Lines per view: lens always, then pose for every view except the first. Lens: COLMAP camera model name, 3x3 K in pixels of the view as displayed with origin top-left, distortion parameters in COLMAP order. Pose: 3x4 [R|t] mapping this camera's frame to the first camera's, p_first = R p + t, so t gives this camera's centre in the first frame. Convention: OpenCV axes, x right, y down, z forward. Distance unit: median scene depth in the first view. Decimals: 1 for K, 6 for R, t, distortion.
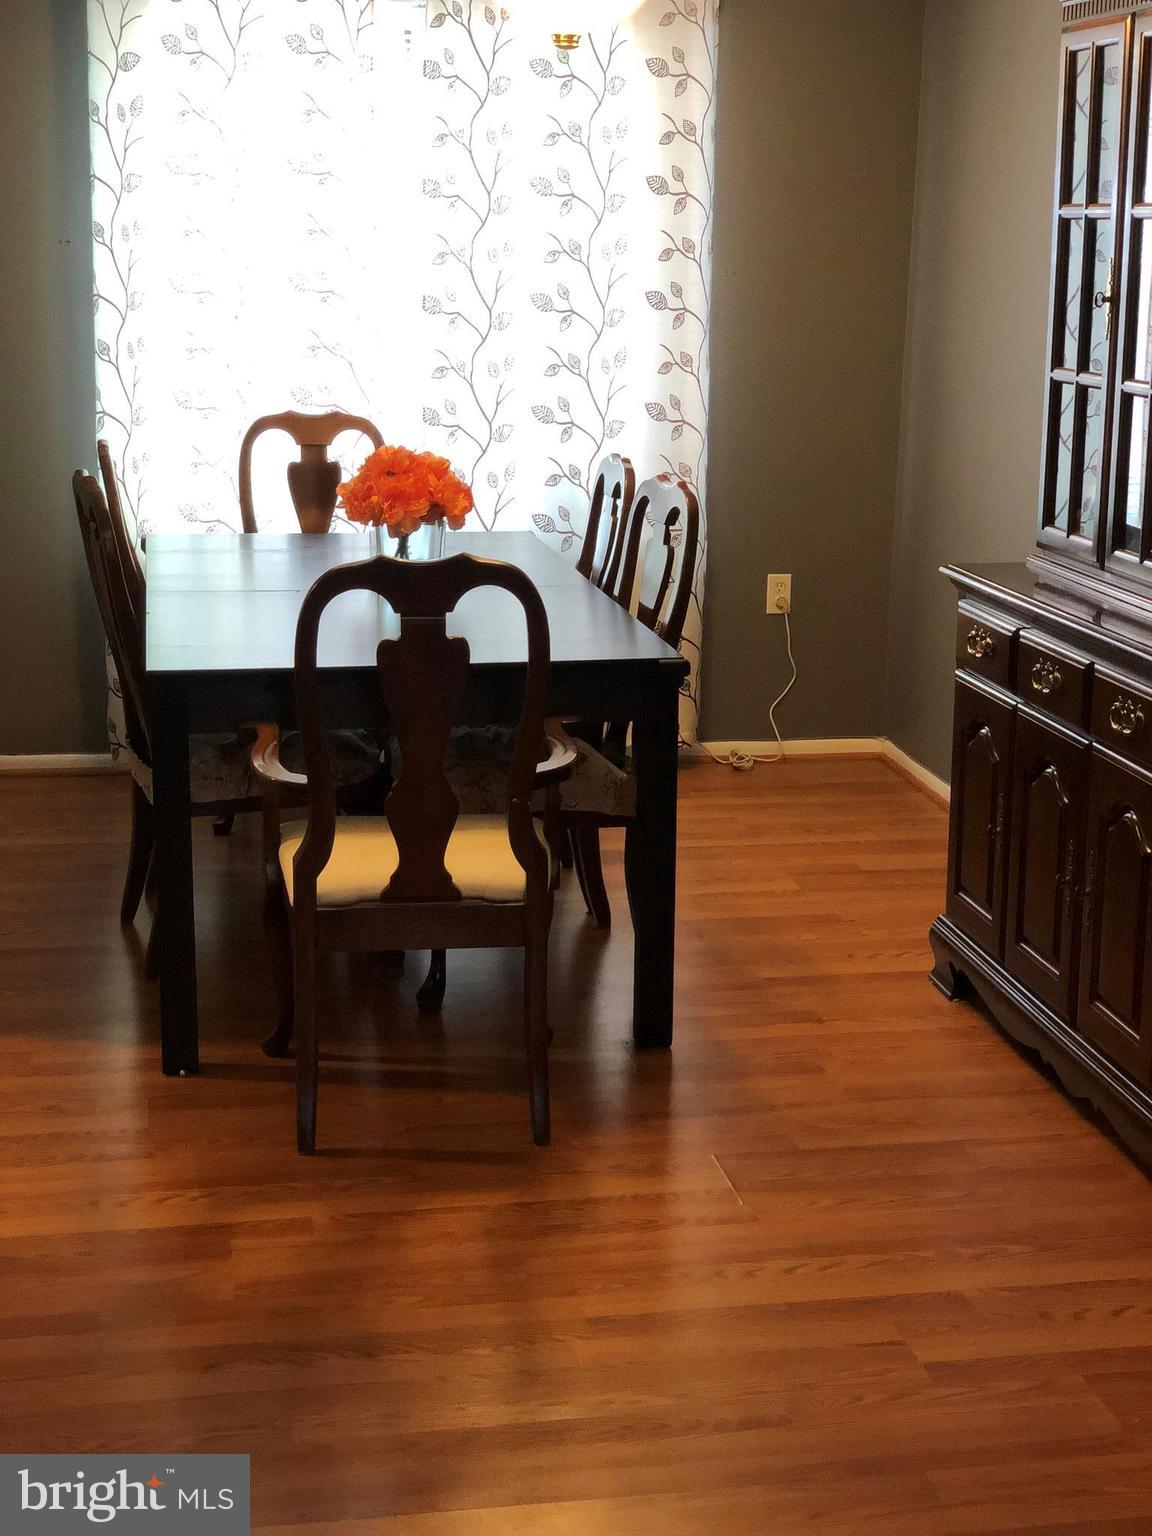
lens RADIAL K [[2350.2, 0, 596.2], [0, 2350.2, 769.3], [0, 0, 1]] dist [0.073106, -0.101841]
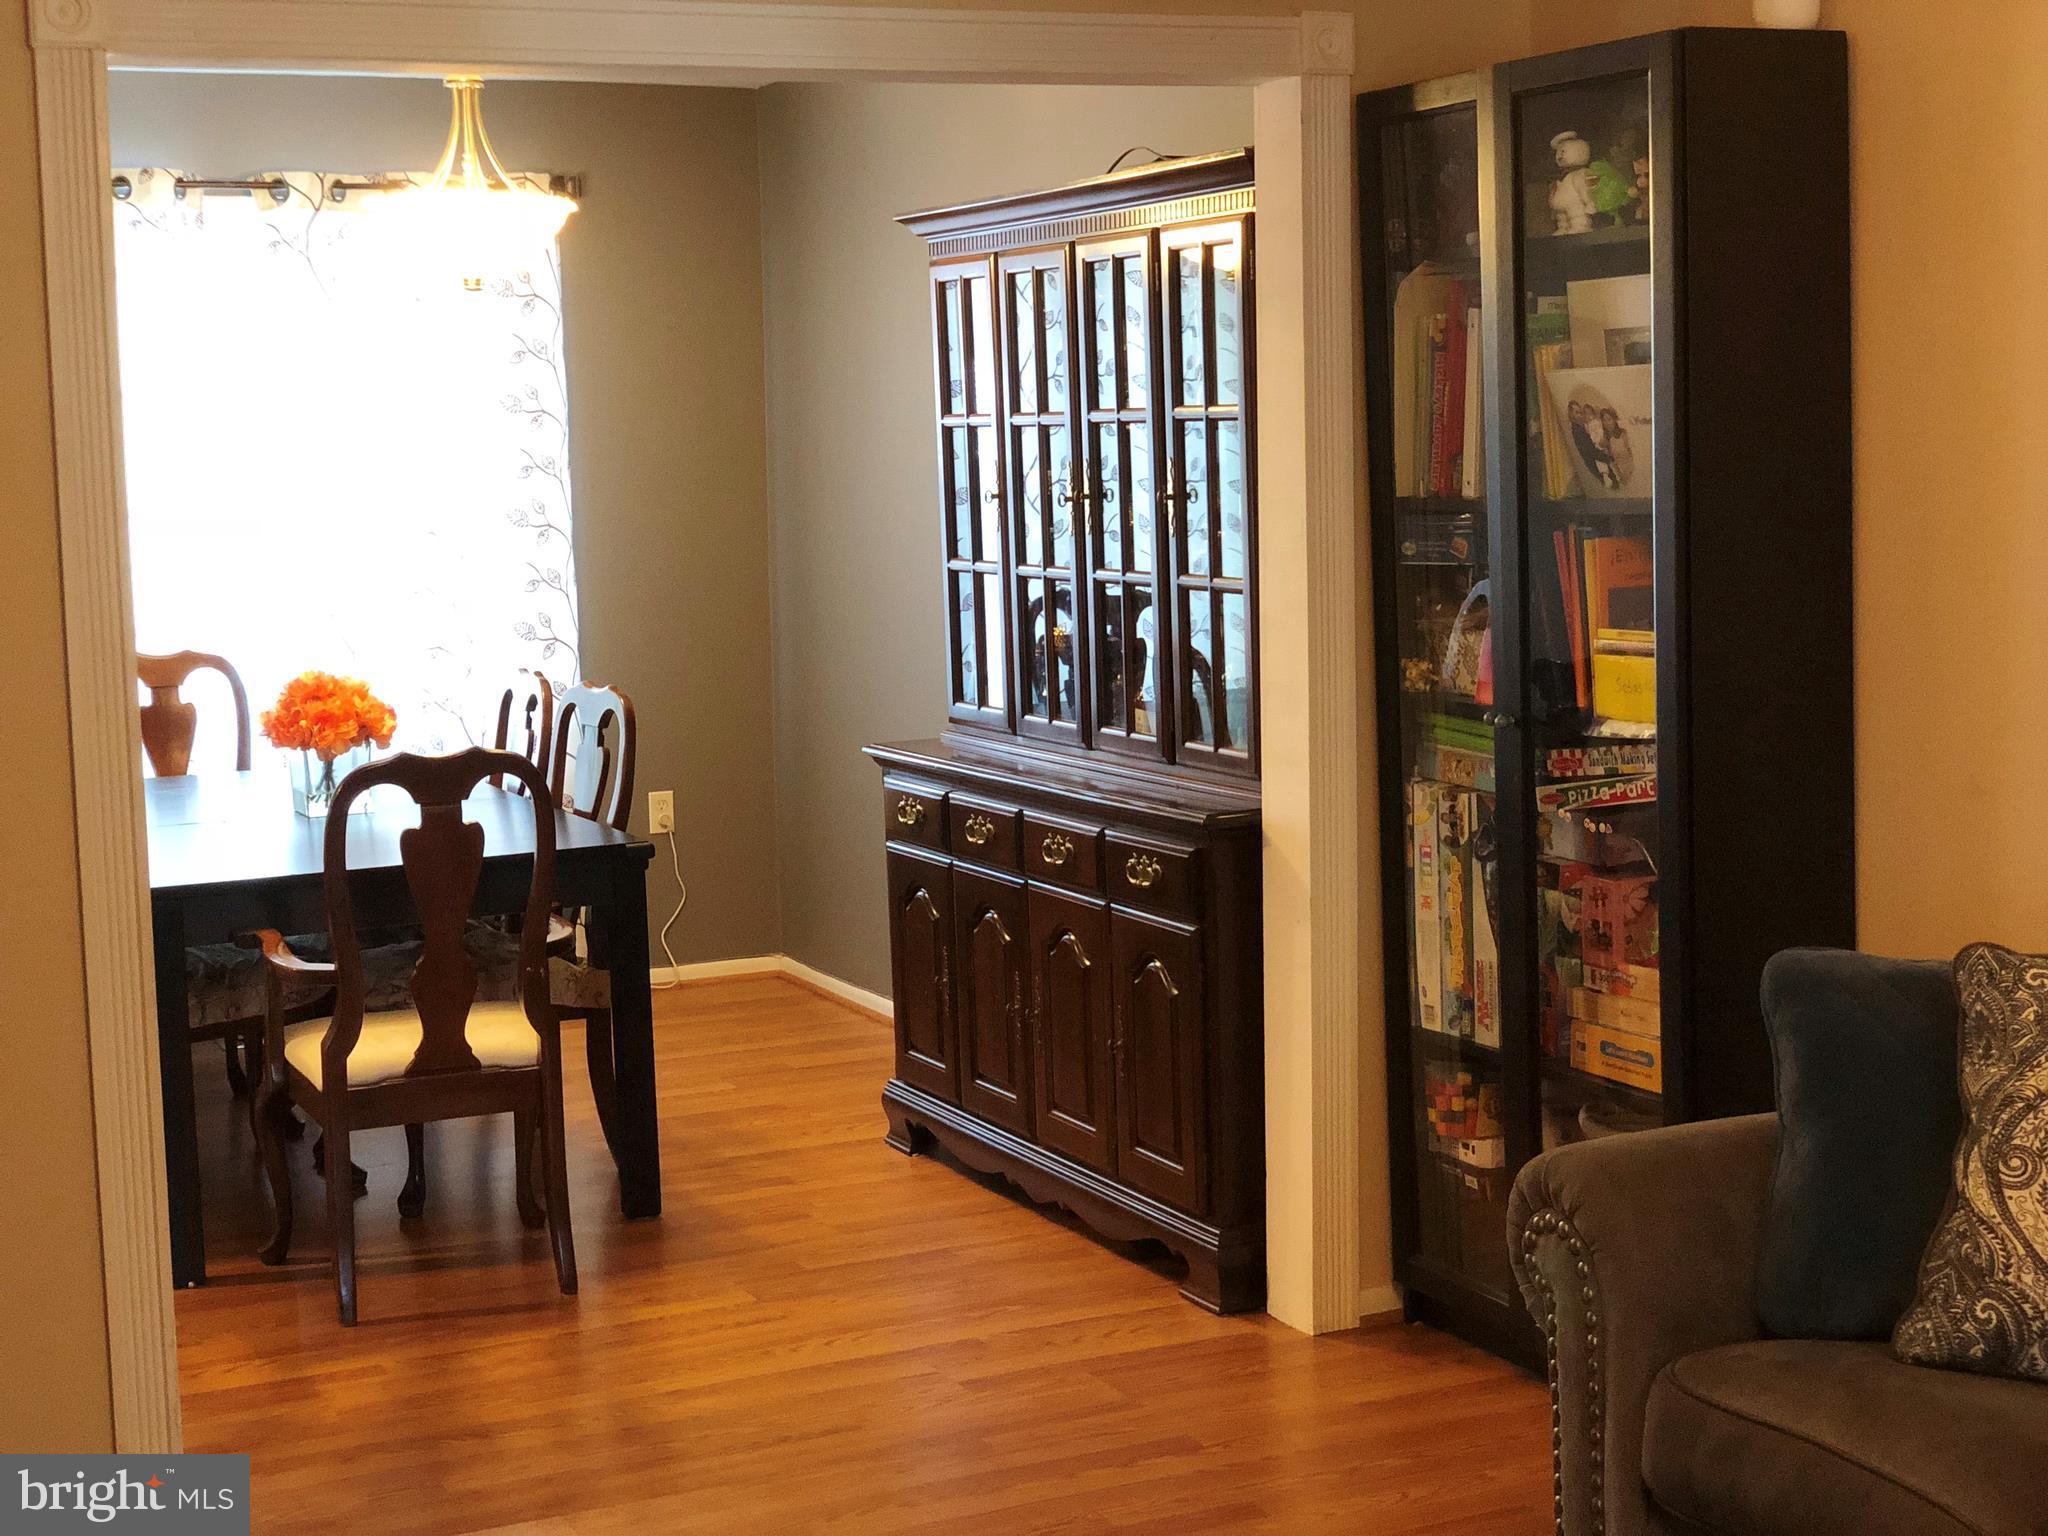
lens RADIAL K [[3133.6, 0, 1024.0], [0, 3133.6, 768.0], [0, 0, 1]] dist [0.073106, -0.101841]
pose [[0.966653, -0.072152, 0.245714, -0.145815], [0.099342, 0.990004, -0.100113, 0.079554], [-0.236034, 0.121184, 0.964159, -0.423967]]
